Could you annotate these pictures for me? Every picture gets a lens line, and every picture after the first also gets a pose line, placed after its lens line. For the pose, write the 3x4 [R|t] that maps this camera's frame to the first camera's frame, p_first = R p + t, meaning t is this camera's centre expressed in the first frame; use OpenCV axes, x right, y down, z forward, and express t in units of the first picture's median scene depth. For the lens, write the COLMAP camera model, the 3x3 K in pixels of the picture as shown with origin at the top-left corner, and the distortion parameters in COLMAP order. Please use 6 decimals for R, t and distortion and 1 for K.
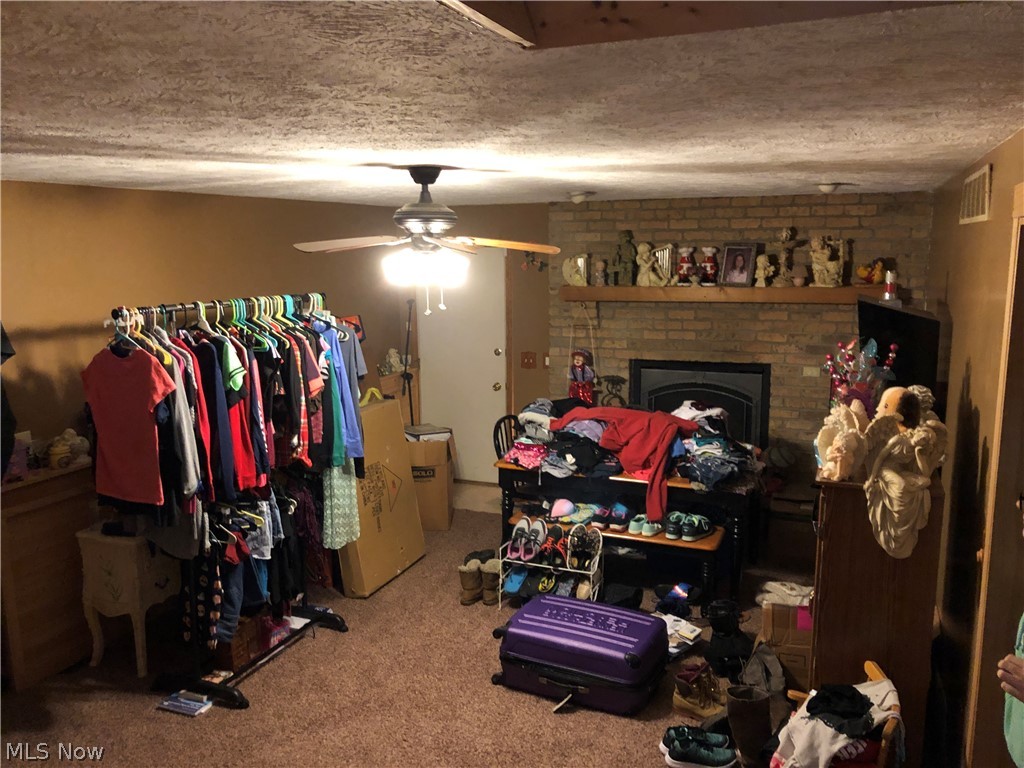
lens RADIAL K [[845.2, 0, 511.1], [0, 845.2, 384.6], [0, 0, 1]] dist [0.026138, -0.007479]
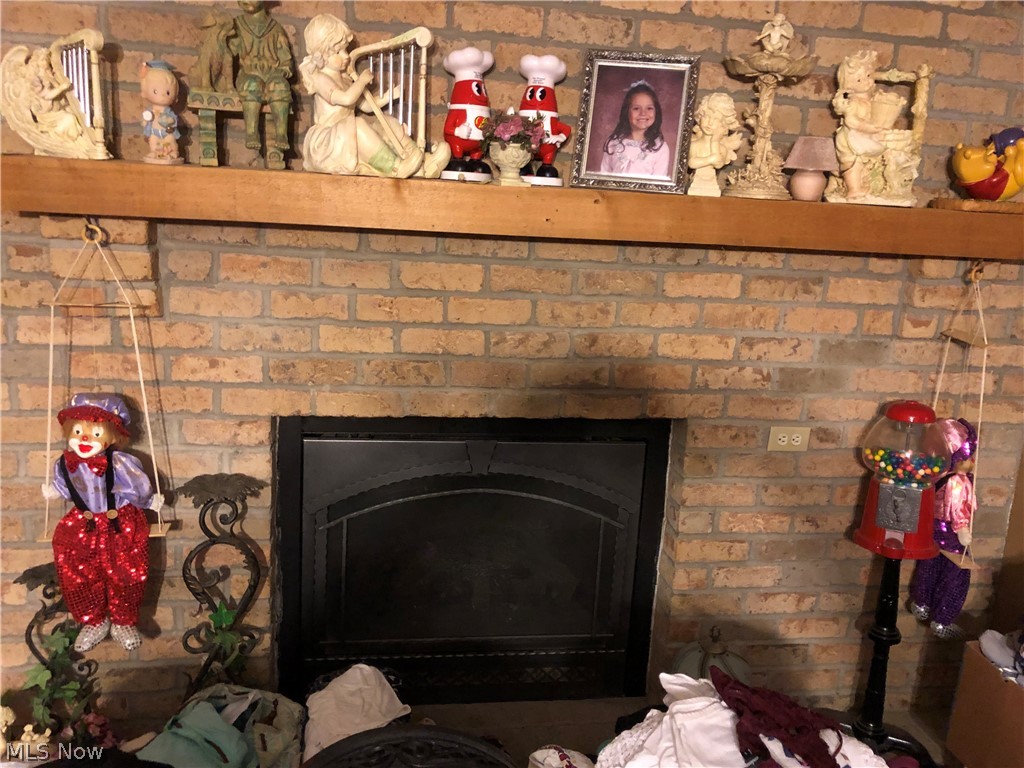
lens RADIAL K [[845.2, 0, 508.9], [0, 845.2, 387.0], [0, 0, 1]] dist [0.026138, -0.007479]
pose [[0.854603, -0.050764, 0.516794, 0.056752], [0.018478, 0.997553, 0.067431, -0.062242], [-0.518952, -0.048078, 0.853450, 0.717200]]
